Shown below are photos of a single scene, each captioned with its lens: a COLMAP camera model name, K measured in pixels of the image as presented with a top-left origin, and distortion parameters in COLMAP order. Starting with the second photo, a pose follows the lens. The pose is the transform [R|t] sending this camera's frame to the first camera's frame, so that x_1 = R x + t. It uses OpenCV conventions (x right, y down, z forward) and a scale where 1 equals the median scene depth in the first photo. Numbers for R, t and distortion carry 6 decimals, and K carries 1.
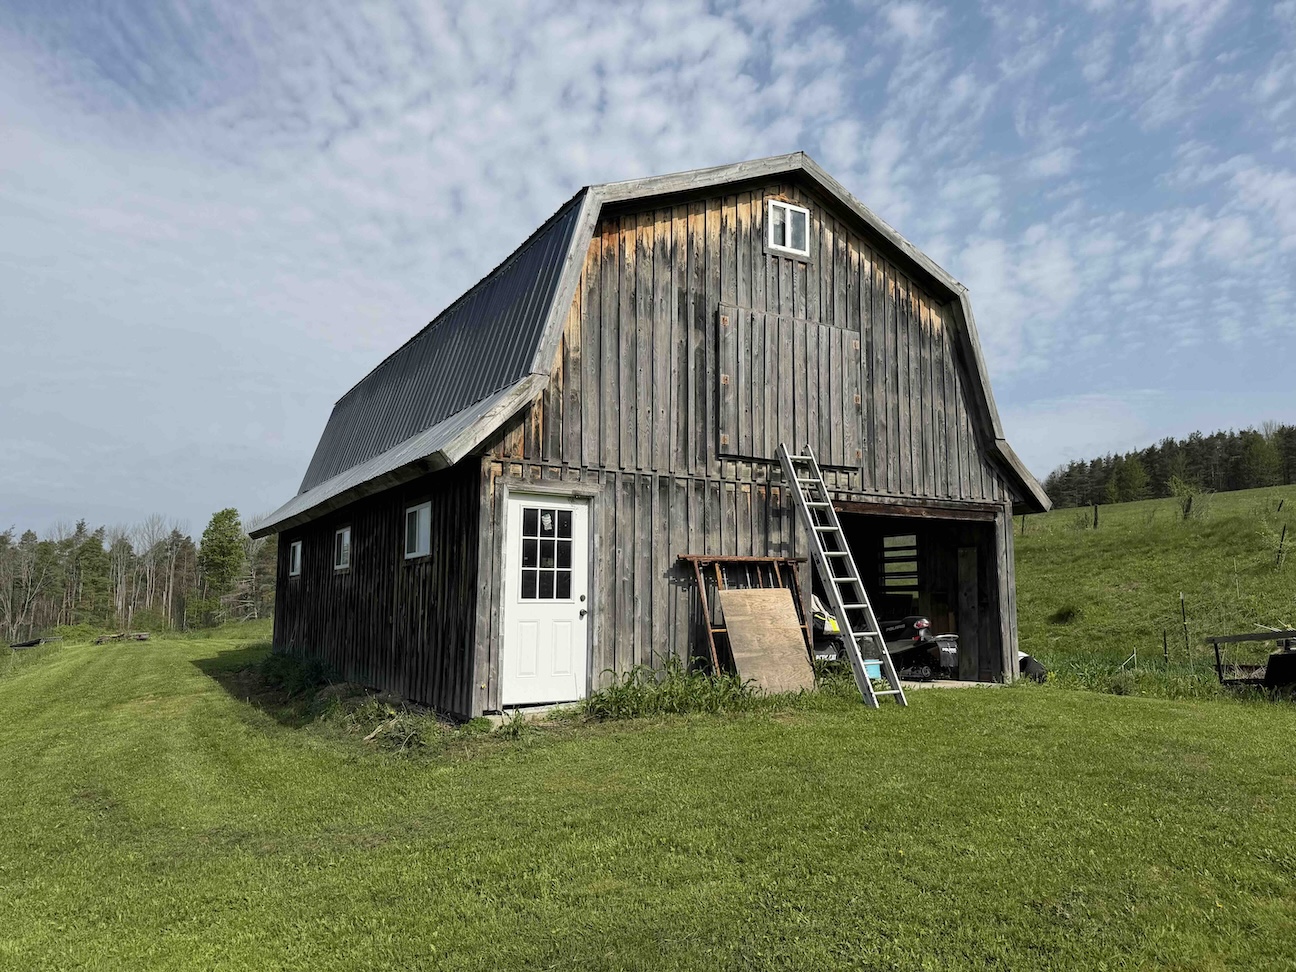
lens RADIAL K [[932.9, 0, 644.4], [0, 932.9, 489.7], [0, 0, 1]] dist [0.002041, -0.001381]
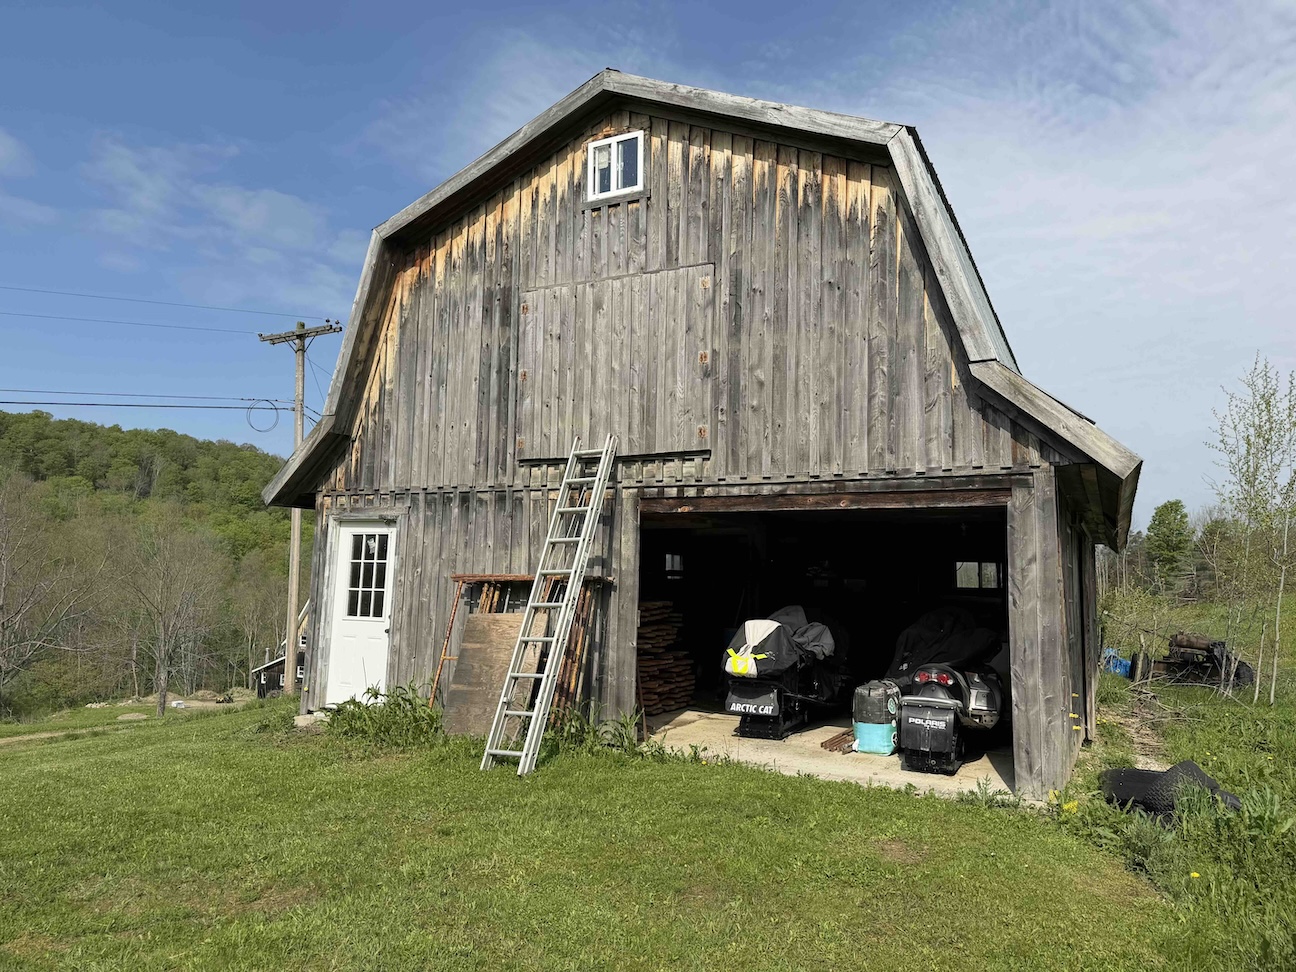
lens RADIAL K [[932.9, 0, 646.8], [0, 932.9, 483.6], [0, 0, 1]] dist [0.002041, -0.001381]
pose [[0.536275, -0.083190, -0.839934, 0.894088], [0.082682, 0.995523, -0.045810, 0.035221], [0.839984, -0.044881, 0.540752, 0.620978]]
